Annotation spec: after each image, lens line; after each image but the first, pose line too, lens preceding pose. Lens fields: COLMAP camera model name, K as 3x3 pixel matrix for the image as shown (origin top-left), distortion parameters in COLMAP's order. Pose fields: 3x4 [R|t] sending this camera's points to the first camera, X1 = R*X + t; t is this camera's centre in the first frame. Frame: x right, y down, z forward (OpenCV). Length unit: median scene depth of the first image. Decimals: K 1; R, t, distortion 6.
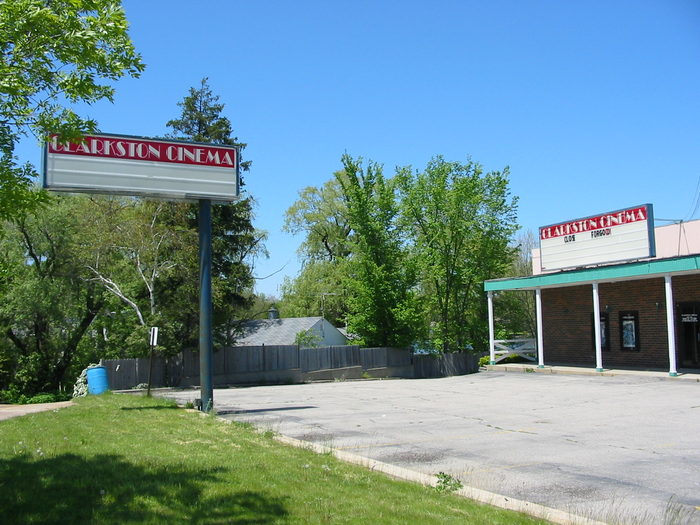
lens RADIAL K [[753.5, 0, 350.0], [0, 753.5, 262.5], [0, 0, 1]] dist [-0.130791, 0.008582]
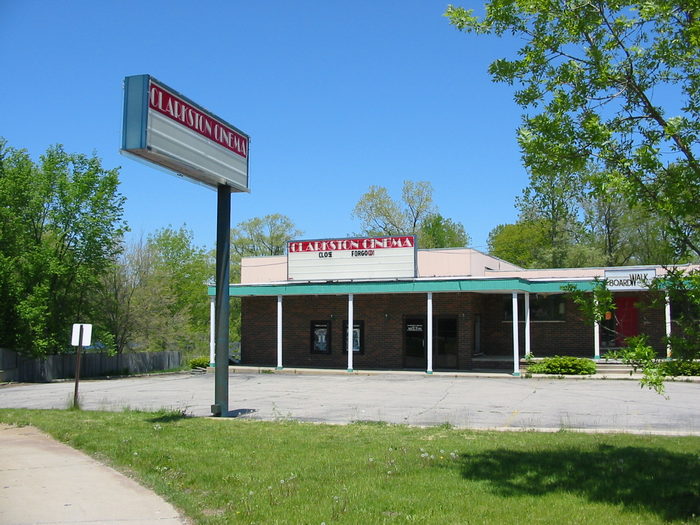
lens RADIAL K [[753.5, 0, 350.0], [0, 753.5, 262.5], [0, 0, 1]] dist [-0.130791, 0.008582]
pose [[0.711516, 0.081842, 0.697888, -0.499142], [-0.078399, 0.996239, -0.036900, 0.020062], [-0.698283, -0.028459, 0.715256, 0.163778]]
